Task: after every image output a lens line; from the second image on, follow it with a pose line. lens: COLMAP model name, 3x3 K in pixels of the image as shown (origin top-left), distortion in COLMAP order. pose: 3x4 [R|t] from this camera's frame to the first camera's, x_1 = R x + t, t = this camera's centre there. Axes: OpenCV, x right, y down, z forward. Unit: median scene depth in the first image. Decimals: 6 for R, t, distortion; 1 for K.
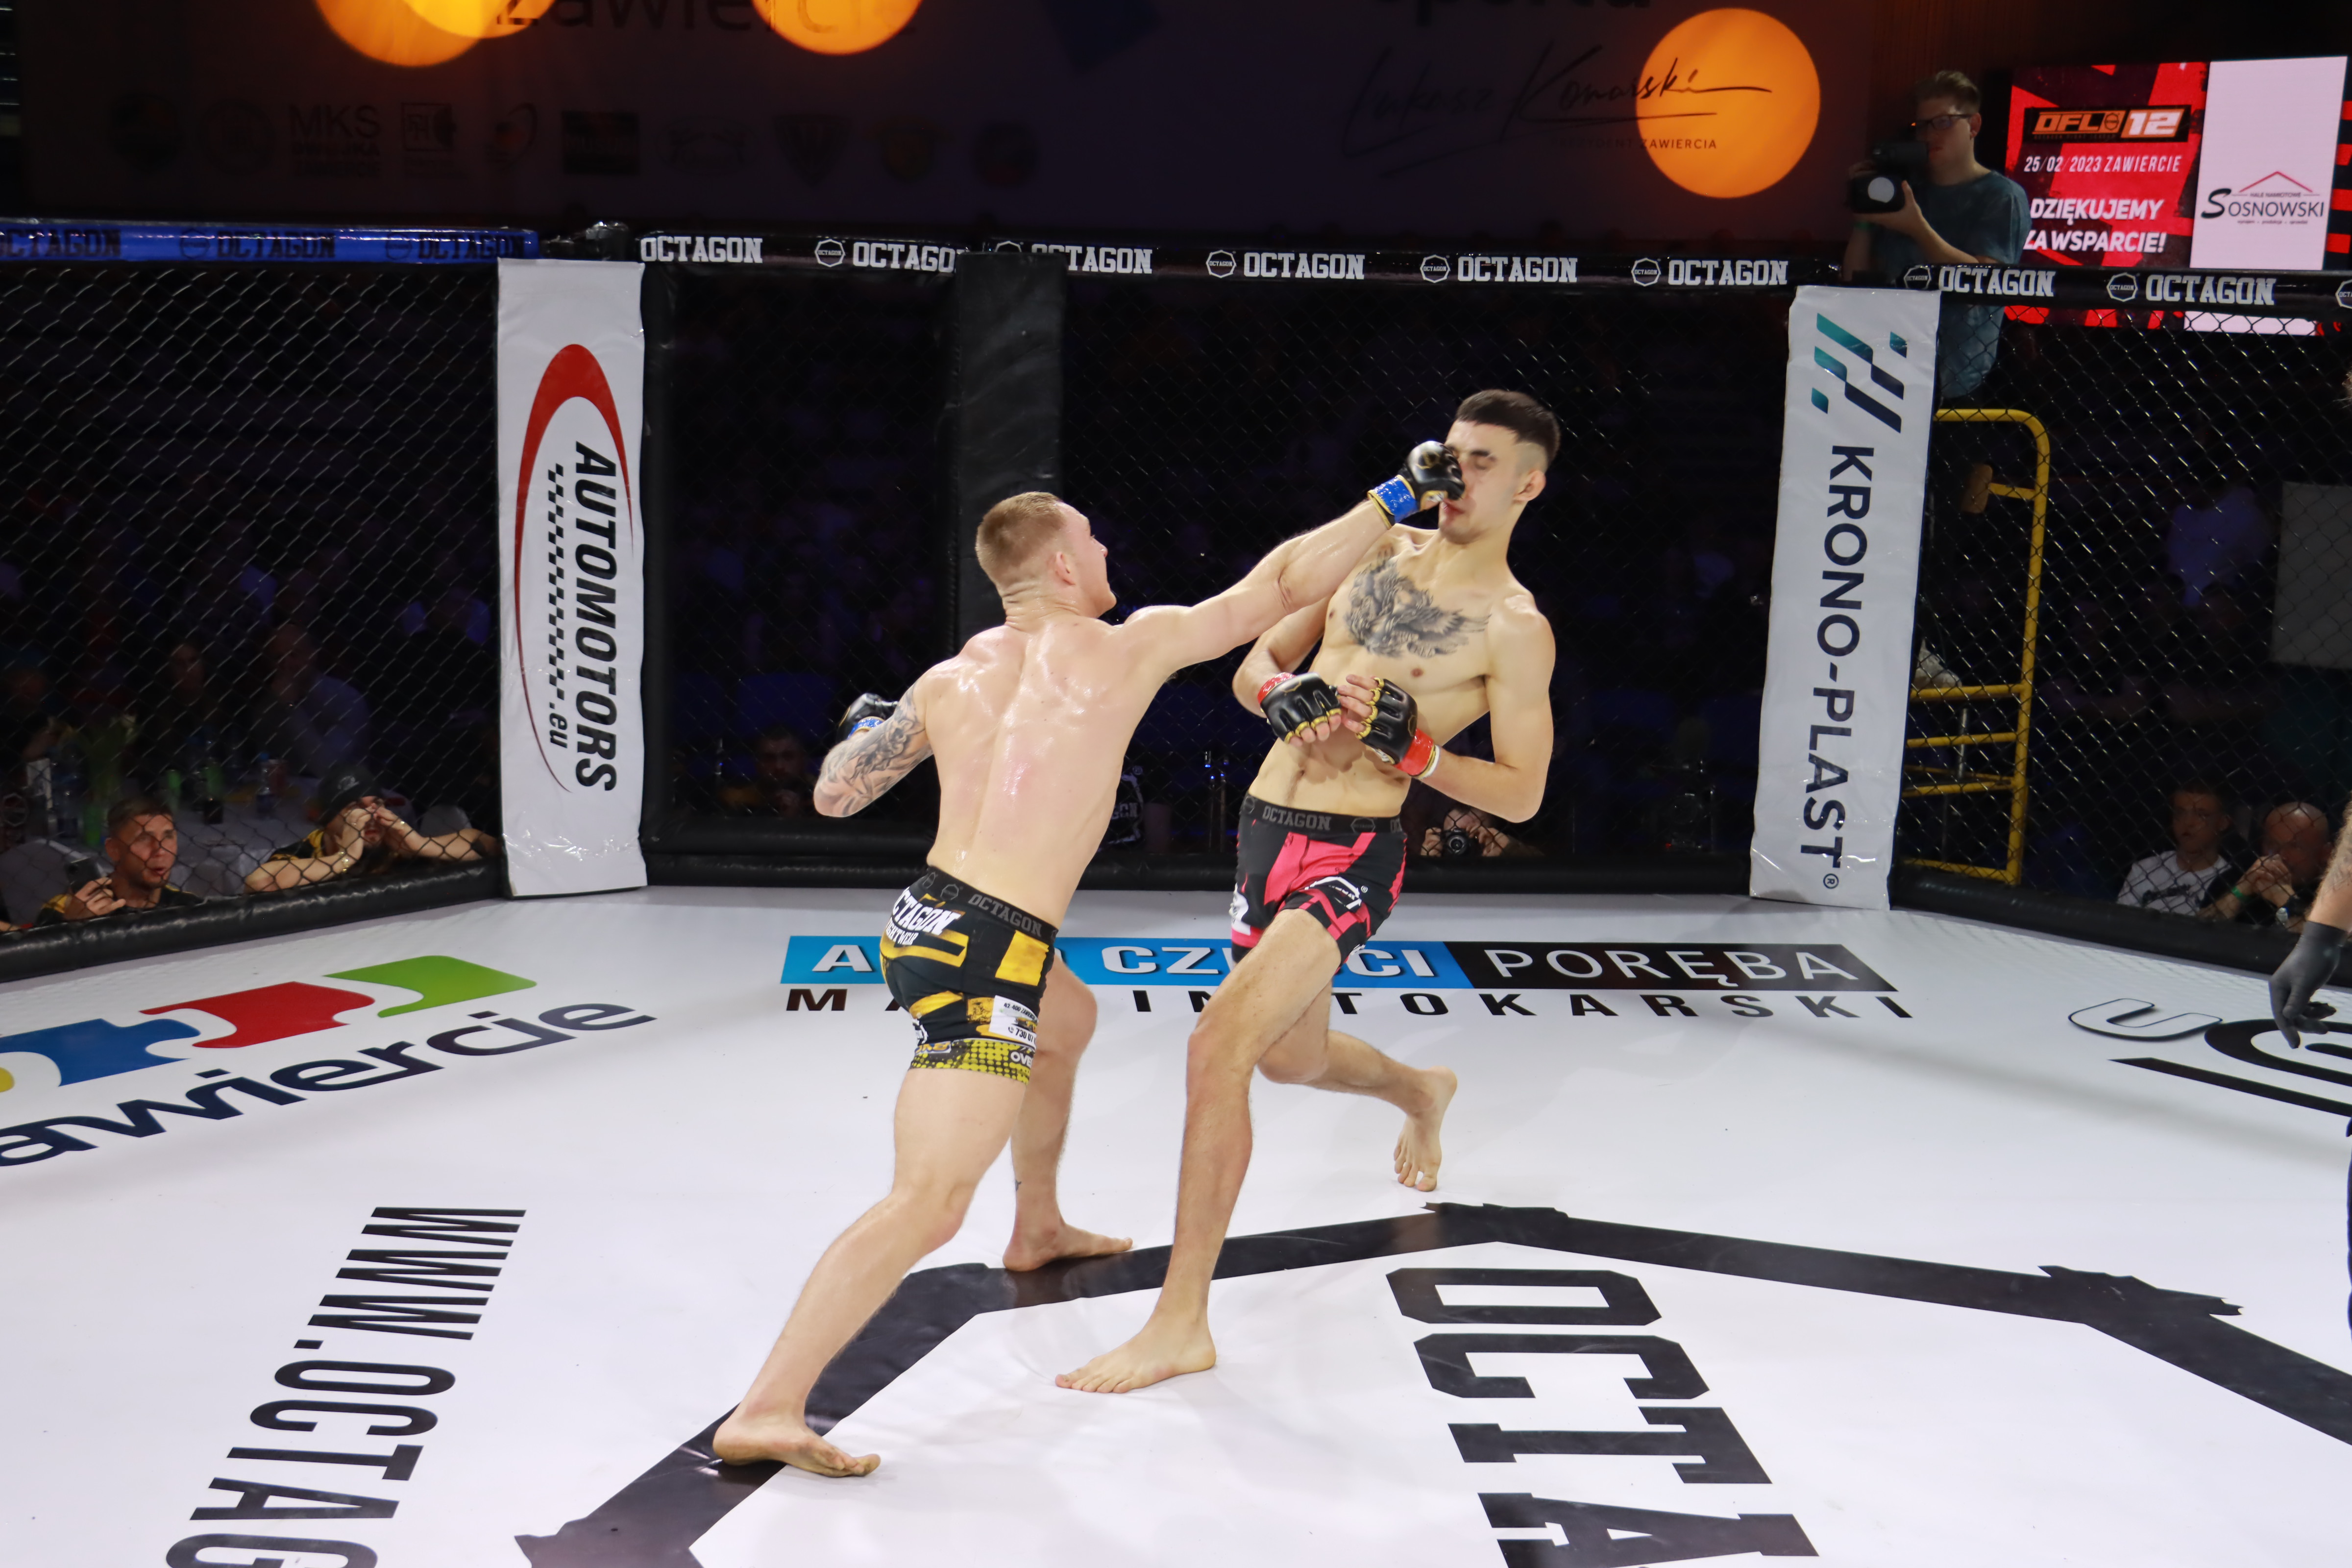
lens RADIAL K [[3084.1, 0, 1180.1], [0, 3084.1, 836.0], [0, 0, 1]] dist [-0.051704, 0.446468]
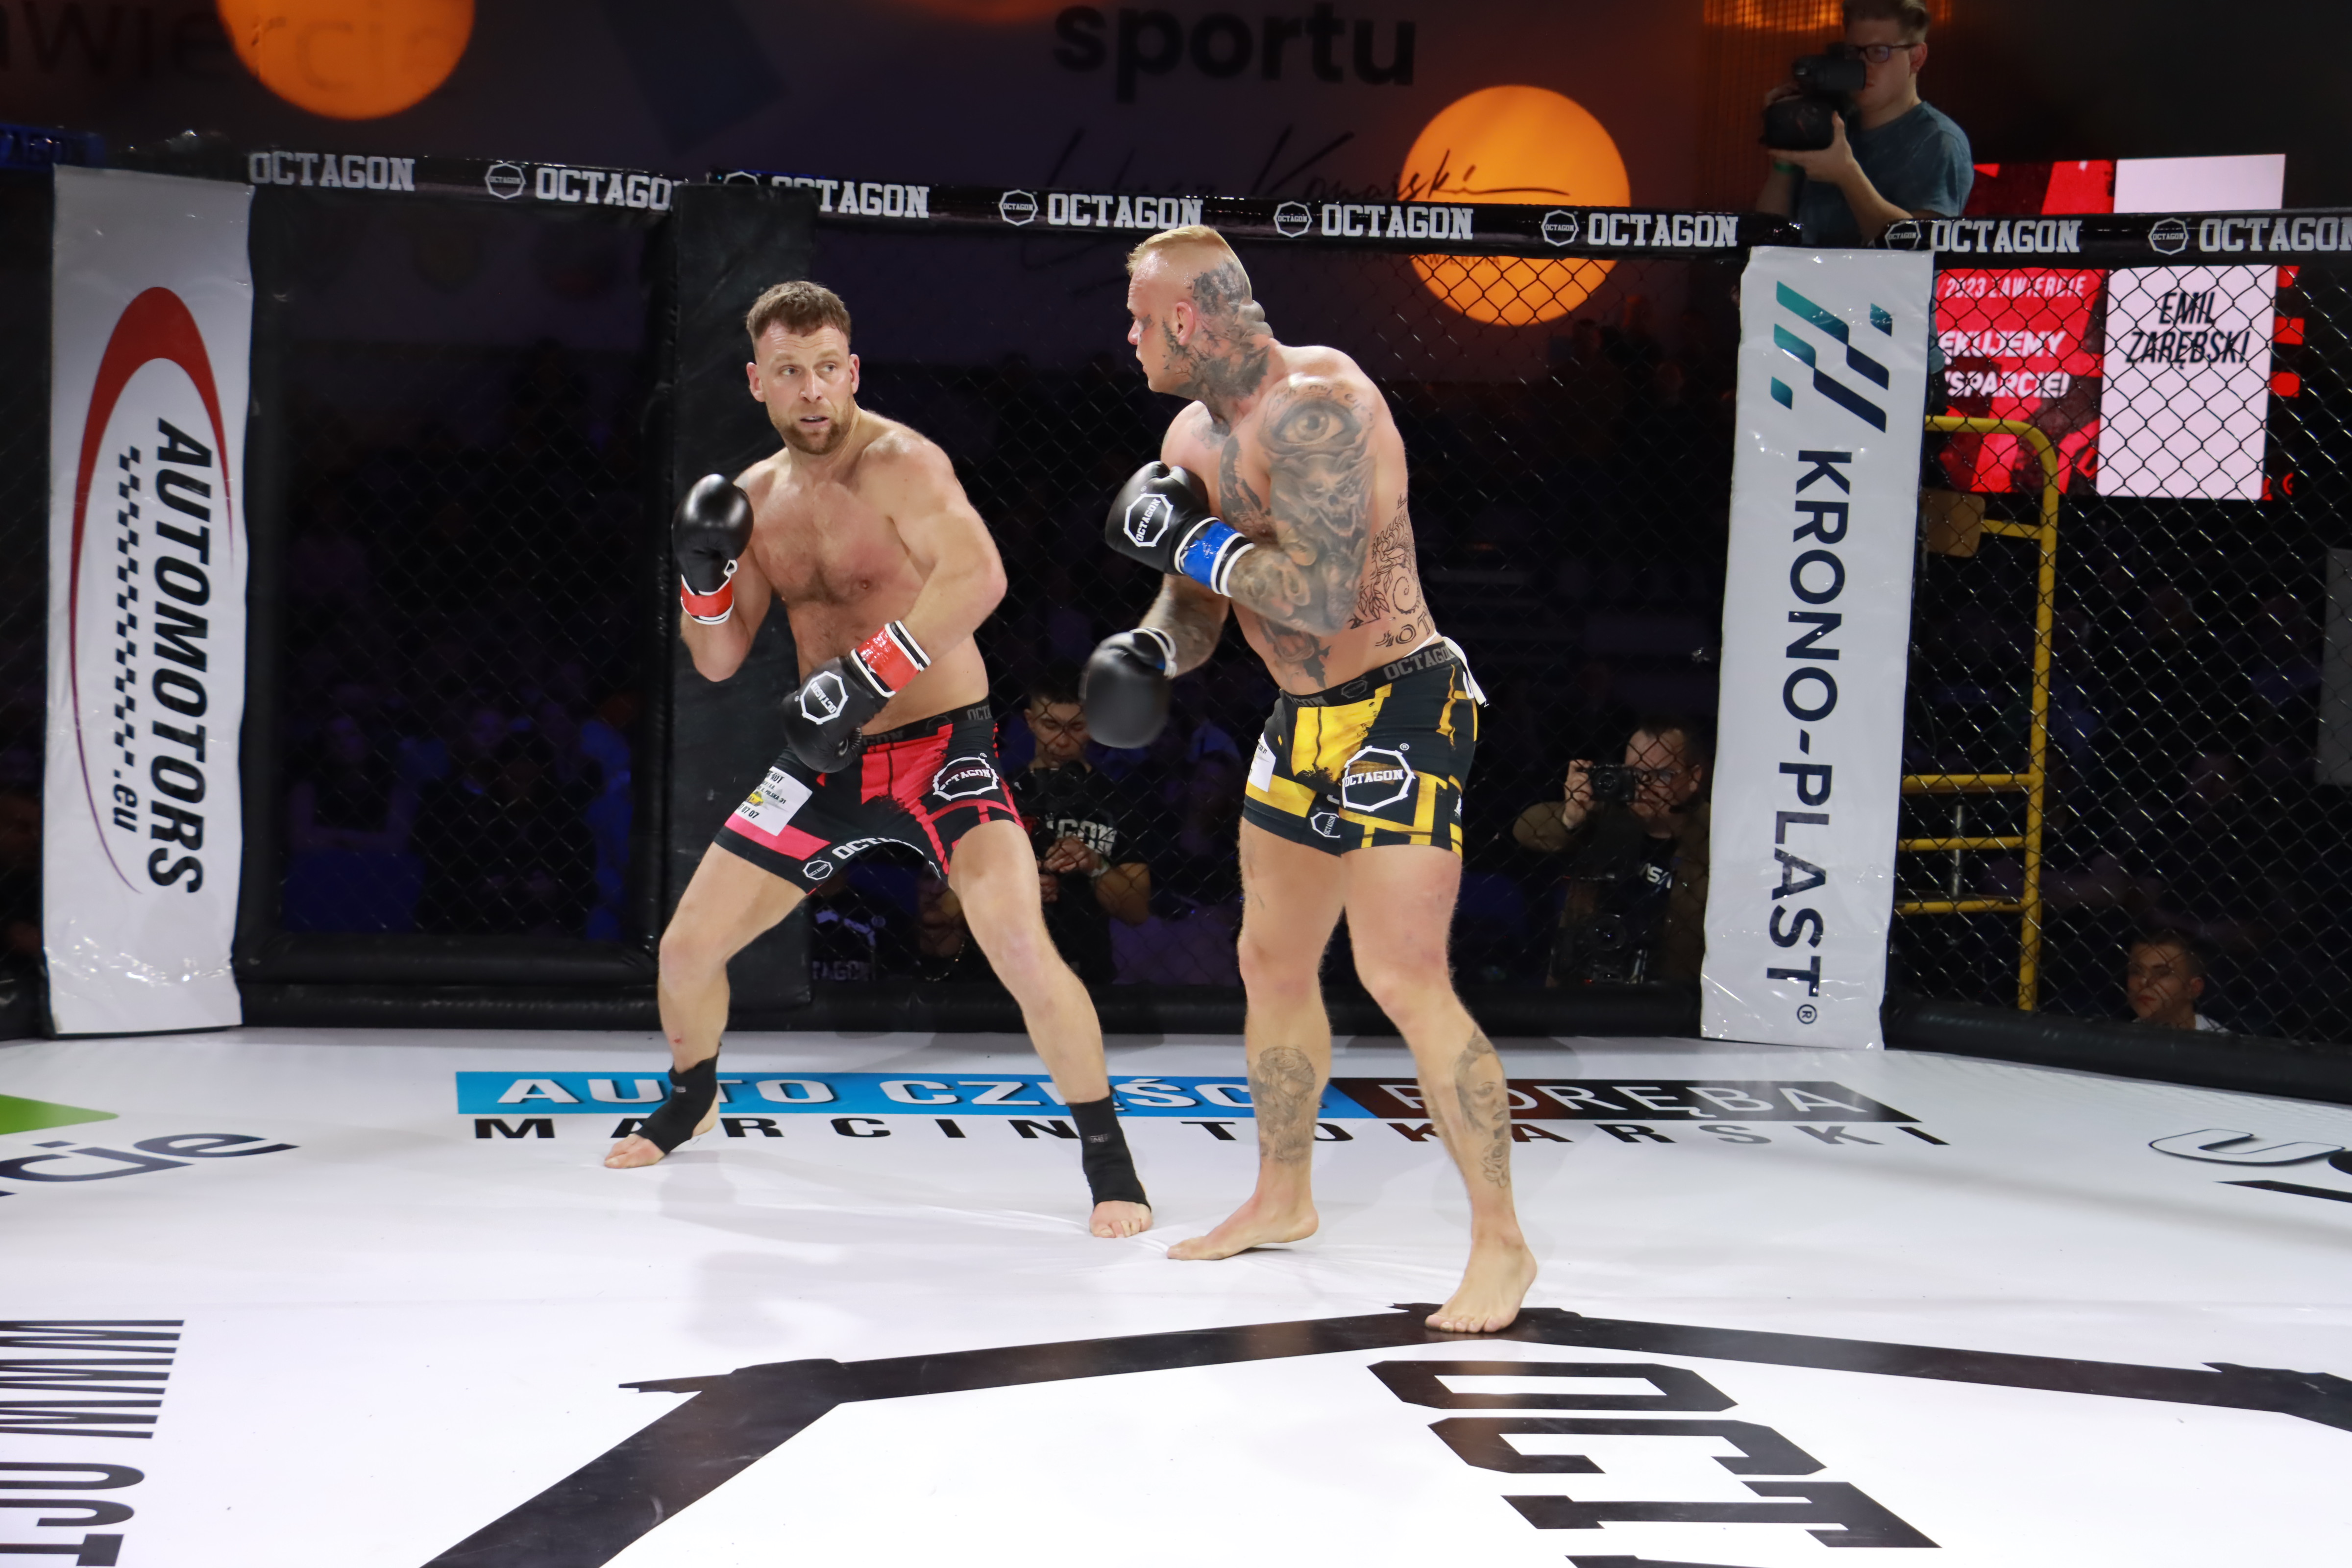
lens RADIAL K [[4100.3, 0, 1170.7], [0, 4100.3, 812.5], [0, 0, 1]] dist [0.042011, 1.088151]
pose [[0.994258, 0.000278, 0.107013, -0.059057], [0.011327, 0.994106, -0.107816, 0.076530], [-0.106413, 0.108409, 0.988395, -0.003646]]
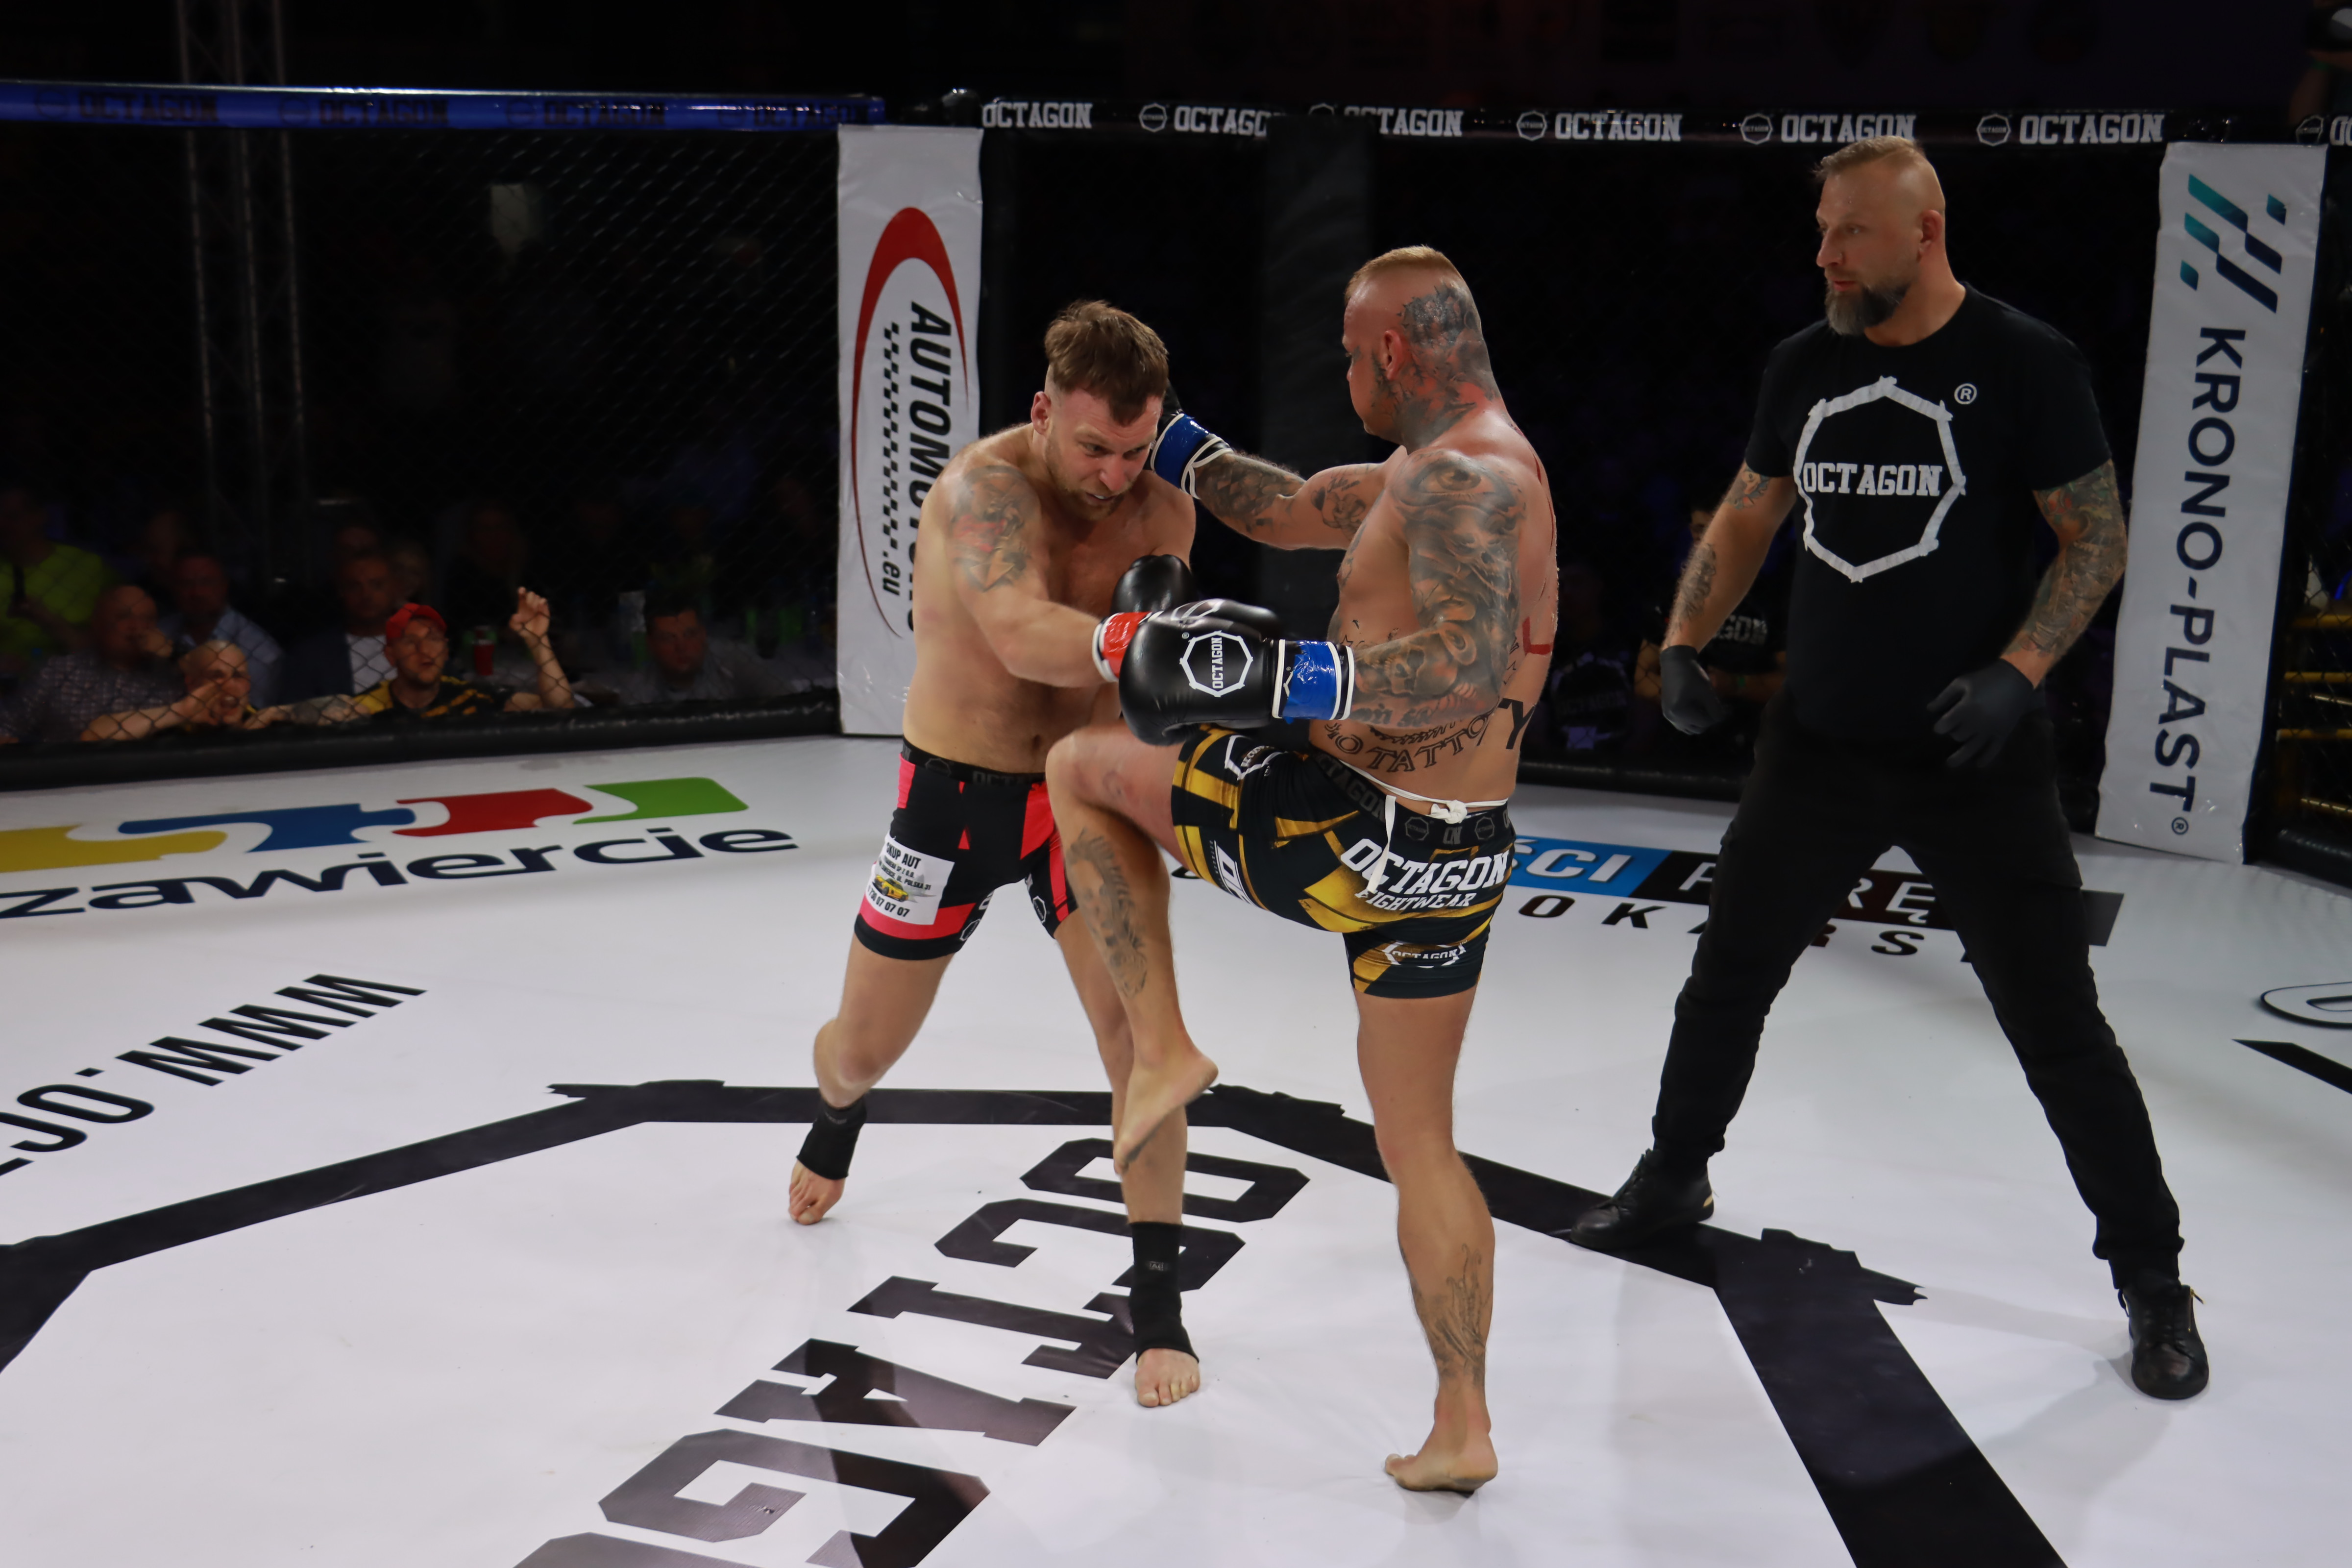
lens RADIAL K [[3084.1, 0, 1180.1], [0, 3084.1, 836.0], [0, 0, 1]] dist [-0.051704, 0.446468]
pose [[0.910283, 0.084860, -0.405196, 0.321212], [-0.073696, 0.996349, 0.043106, 0.000626], [0.407374, -0.009377, 0.913213, 0.081847]]
